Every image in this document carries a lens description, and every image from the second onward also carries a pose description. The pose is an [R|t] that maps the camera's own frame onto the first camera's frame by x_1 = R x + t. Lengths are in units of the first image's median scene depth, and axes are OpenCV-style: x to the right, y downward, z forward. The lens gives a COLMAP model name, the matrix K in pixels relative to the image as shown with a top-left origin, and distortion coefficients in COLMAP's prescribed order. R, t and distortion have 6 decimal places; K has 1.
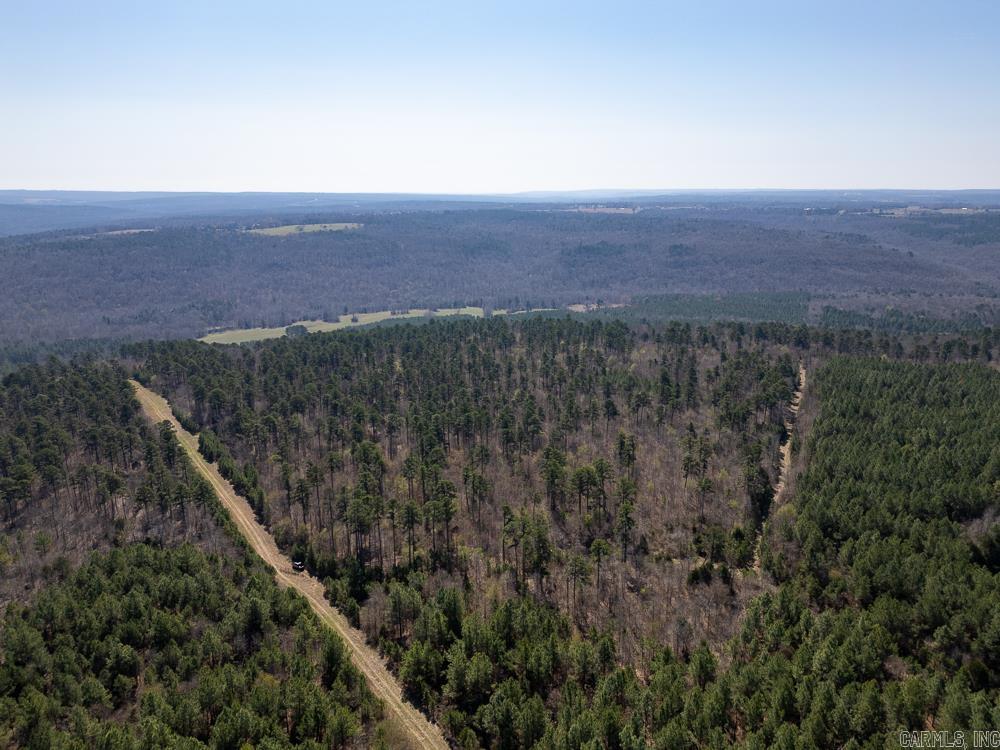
lens RADIAL K [[689.2, 0, 506.7], [0, 689.2, 372.3], [0, 0, 1]] dist [0.087696, -0.113751]
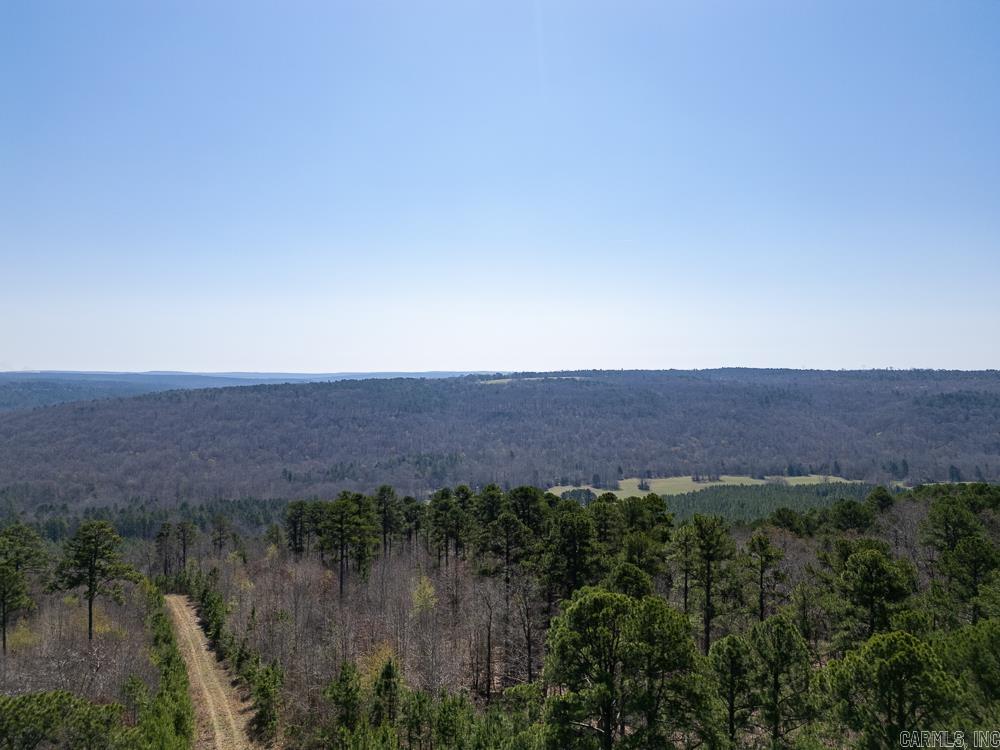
lens RADIAL K [[689.2, 0, 506.7], [0, 689.2, 372.3], [0, 0, 1]] dist [0.087696, -0.113751]
pose [[0.973395, -0.004189, -0.229095, -0.189392], [-0.055220, 0.966076, -0.252286, -0.011169], [0.222380, 0.258224, 0.940142, 0.350253]]
